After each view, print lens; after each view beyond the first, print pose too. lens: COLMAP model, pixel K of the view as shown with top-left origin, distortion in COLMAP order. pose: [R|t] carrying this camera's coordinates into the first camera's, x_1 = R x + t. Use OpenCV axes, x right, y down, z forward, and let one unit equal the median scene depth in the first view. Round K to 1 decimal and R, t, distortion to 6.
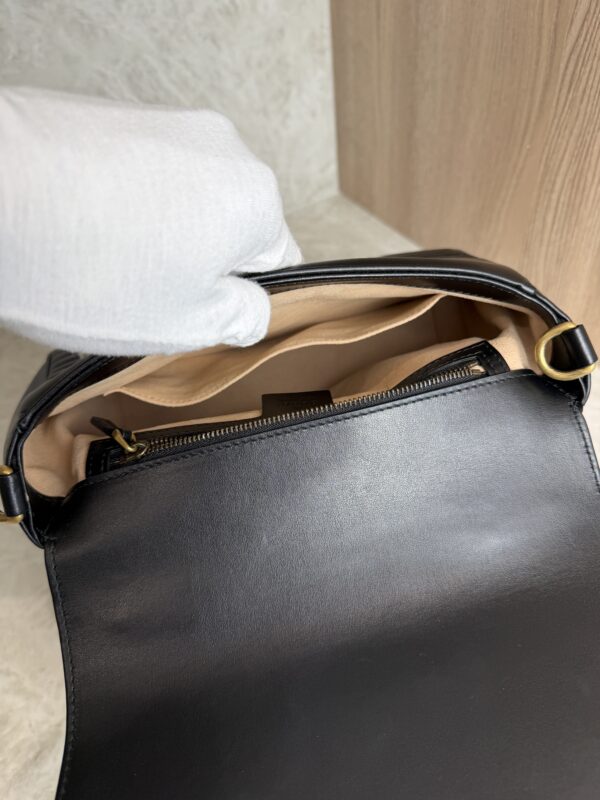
lens RADIAL K [[595.5, 0, 300.0], [0, 595.5, 400.0], [0, 0, 1]] dist [-0.050239, 0.030514]
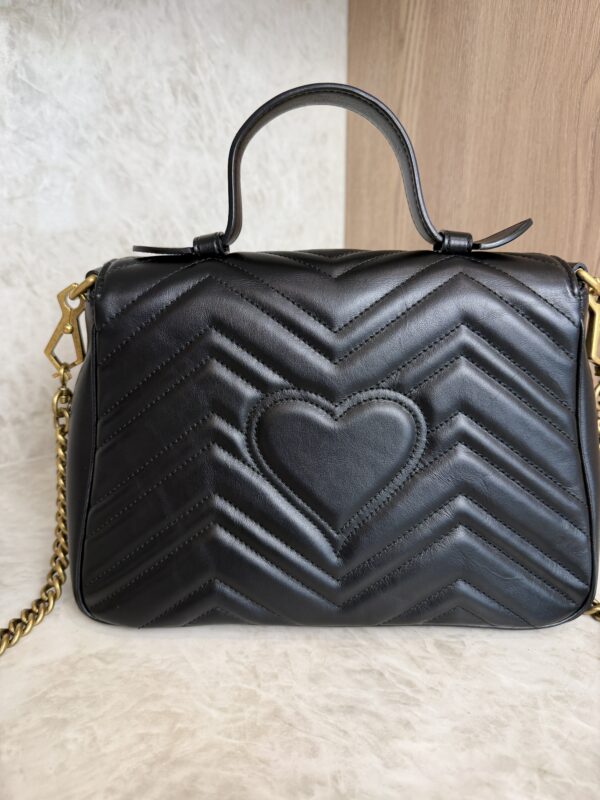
lens RADIAL K [[586.4, 0, 300.0], [0, 586.4, 400.0], [0, 0, 1]] dist [-0.030890, 0.005537]
pose [[0.995814, 0.058673, 0.070083, -0.105355], [-0.018145, 0.878406, -0.477570, 0.175762], [-0.089582, 0.474299, 0.875794, 0.264156]]
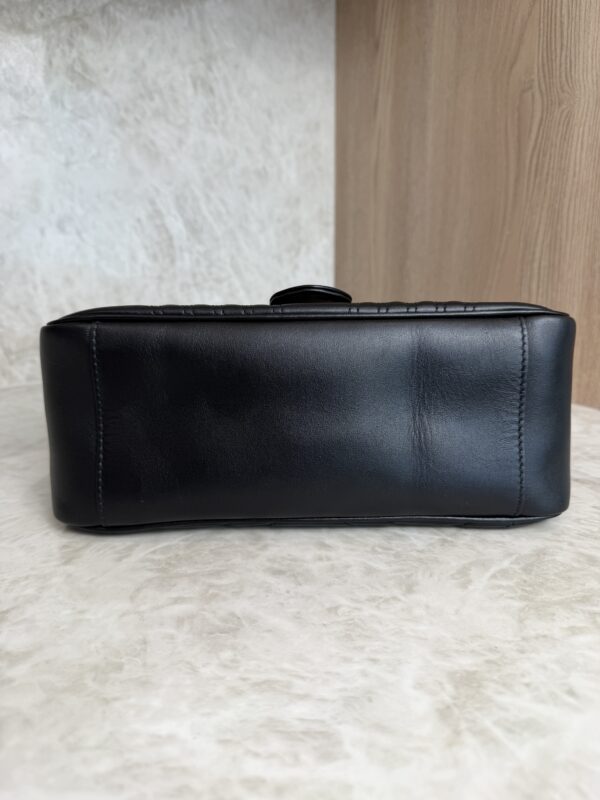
lens RADIAL K [[581.5, 0, 302.7], [0, 581.5, 397.4], [0, 0, 1]] dist [-0.027778, 0.003133]
pose [[0.996588, 0.062817, 0.053545, -0.073073], [-0.026265, 0.856329, -0.515763, 0.456754], [-0.078251, 0.512597, 0.855056, 0.167984]]
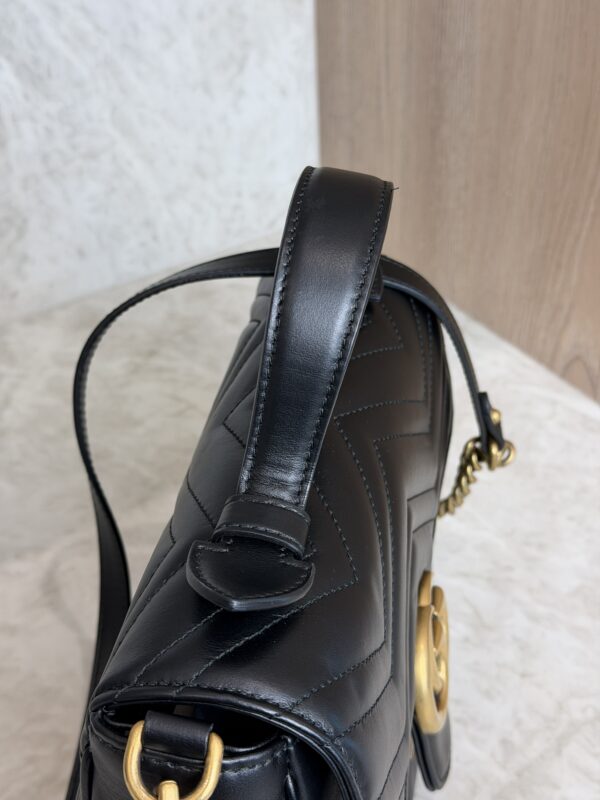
lens RADIAL K [[1122.5, 0, 300.0], [0, 1122.5, 400.0], [0, 0, 1]] dist [0.182771, -0.586179]
pose [[0.998618, 0.025339, 0.046044, -0.008770], [-0.017250, 0.985590, -0.168270, 0.052345], [-0.049644, 0.167243, 0.984665, -0.175738]]
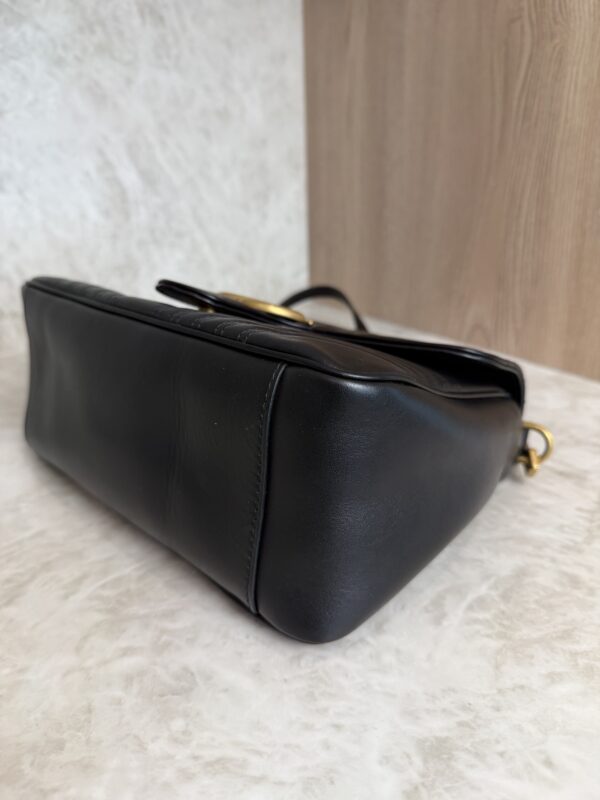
lens RADIAL K [[593.6, 0, 299.3], [0, 593.6, 398.5], [0, 0, 1]] dist [-0.058503, 0.025908]
pose [[0.996188, 0.028909, 0.082307, -0.051662], [0.007502, 0.911612, -0.410984, 0.364604], [-0.086913, 0.410035, 0.907919, 0.177331]]
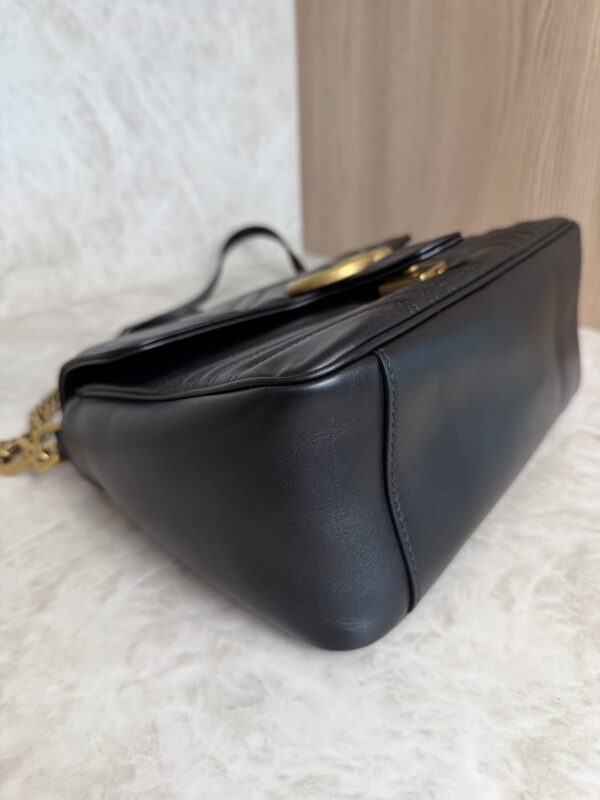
lens RADIAL K [[601.4, 0, 300.7], [0, 601.4, 396.6], [0, 0, 1]] dist [-0.072944, 0.037565]
pose [[0.990780, -0.006771, 0.135310, -0.113389], [0.051940, 0.941421, -0.333210, 0.325498], [-0.125127, 0.337166, 0.933093, 0.212446]]
